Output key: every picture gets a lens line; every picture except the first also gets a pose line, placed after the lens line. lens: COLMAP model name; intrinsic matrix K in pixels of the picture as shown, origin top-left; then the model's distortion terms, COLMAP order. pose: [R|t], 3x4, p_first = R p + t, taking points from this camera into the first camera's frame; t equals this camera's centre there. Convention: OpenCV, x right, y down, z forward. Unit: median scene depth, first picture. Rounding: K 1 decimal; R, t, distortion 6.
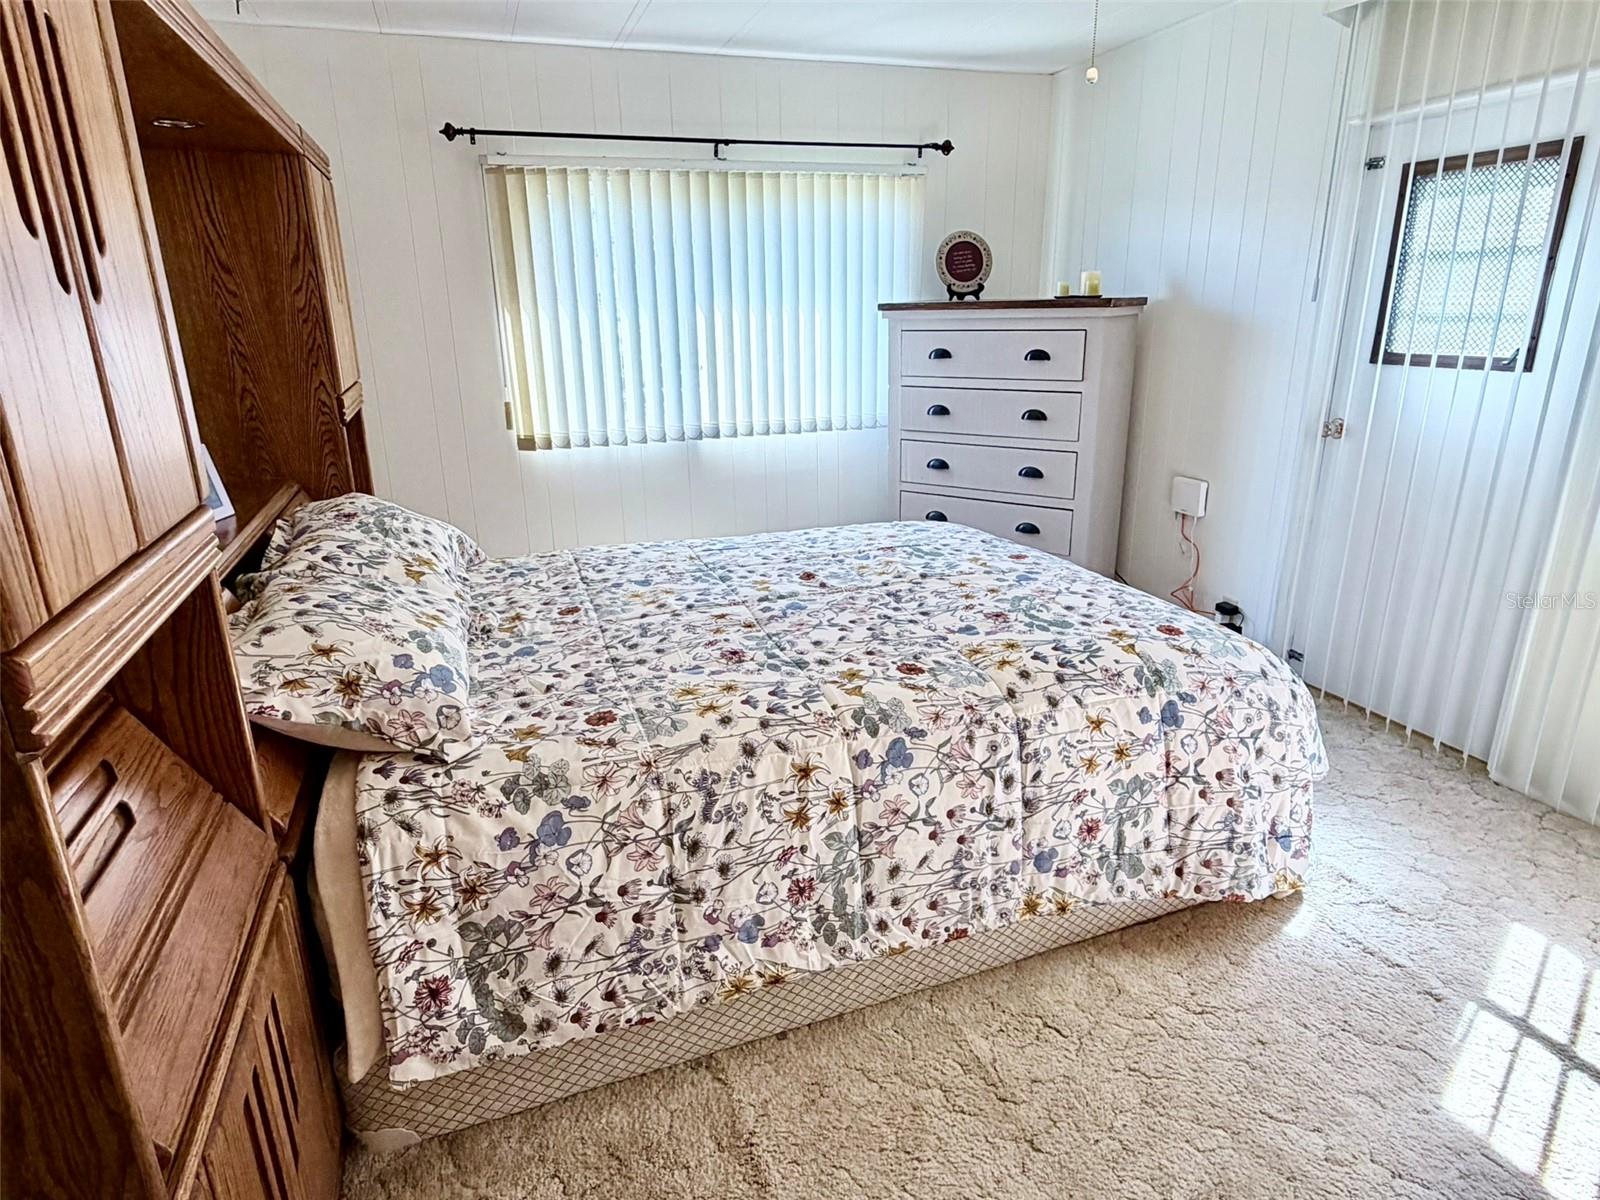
lens RADIAL K [[944.0, 0, 800.0], [0, 944.0, 600.0], [0, 0, 1]] dist [-0.000514, -0.001774]
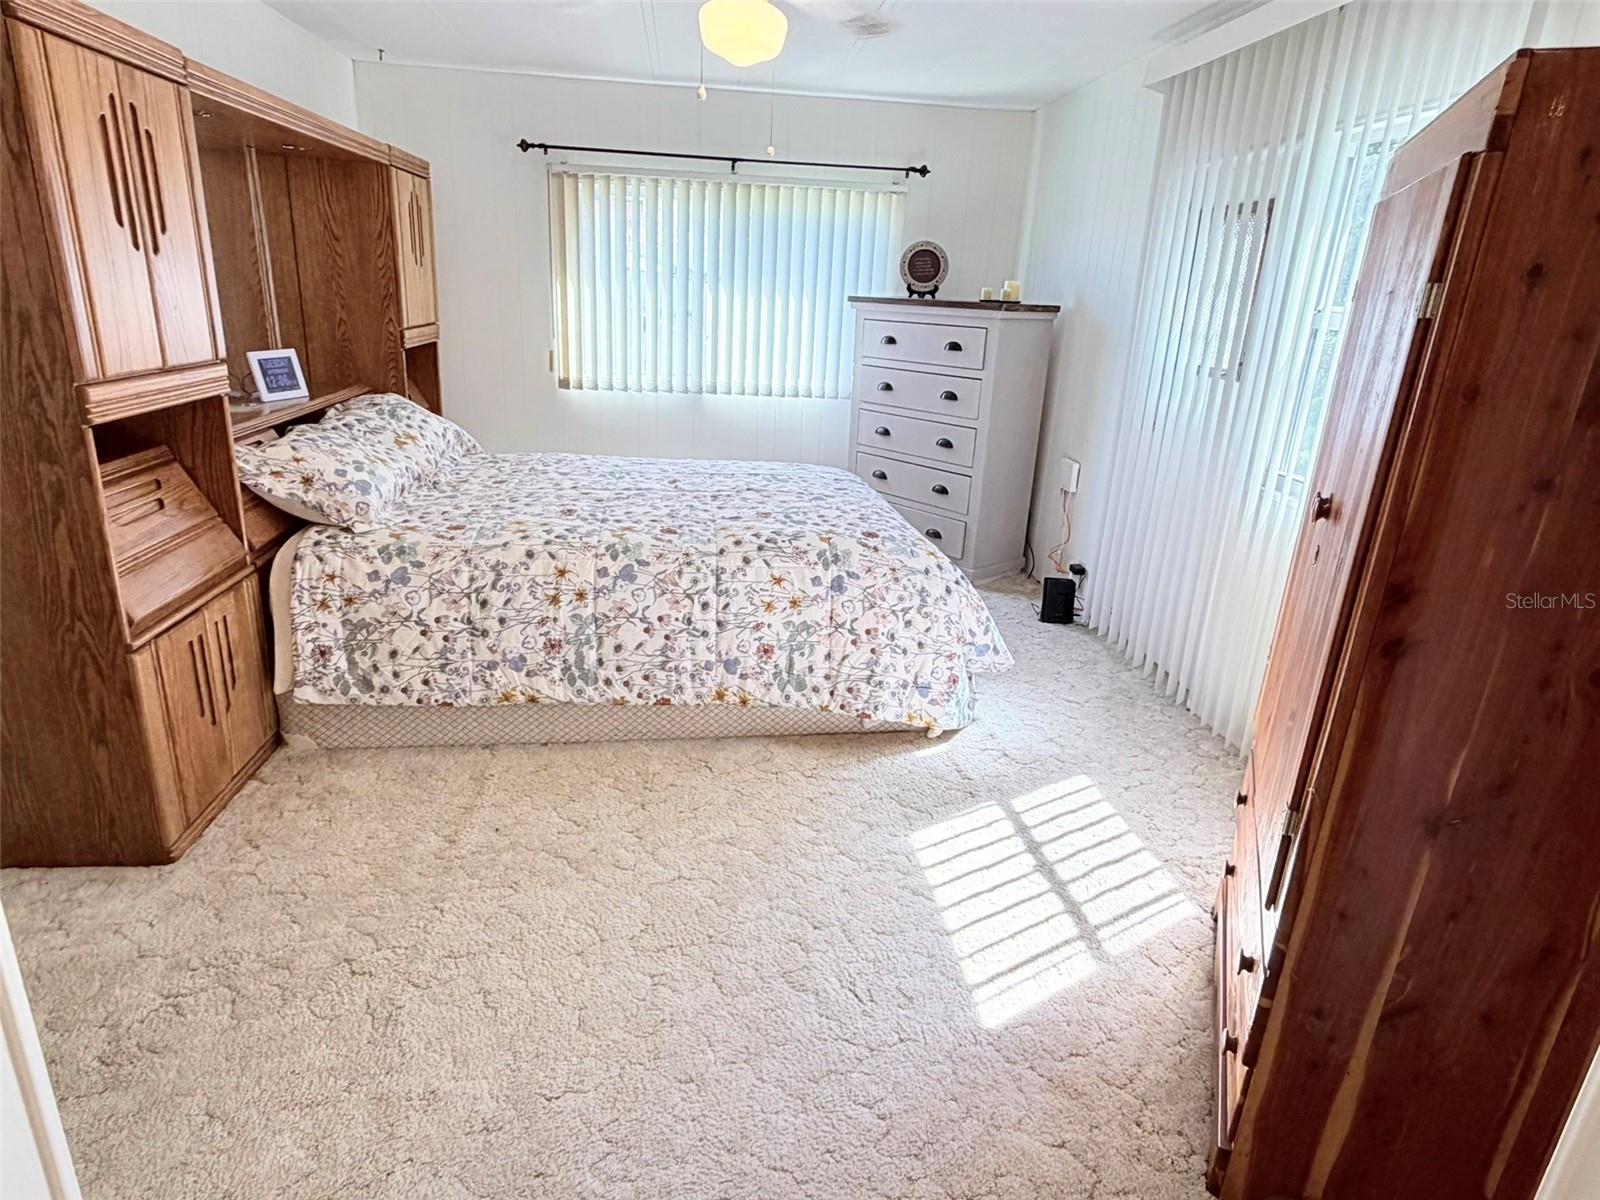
lens RADIAL K [[944.0, 0, 800.0], [0, 944.0, 600.0], [0, 0, 1]] dist [-0.000514, -0.001774]
pose [[0.973569, 0.130828, -0.187212, 0.674878], [-0.129028, 0.991401, 0.021825, 0.133605], [0.188457, 0.002908, 0.982077, -0.485350]]
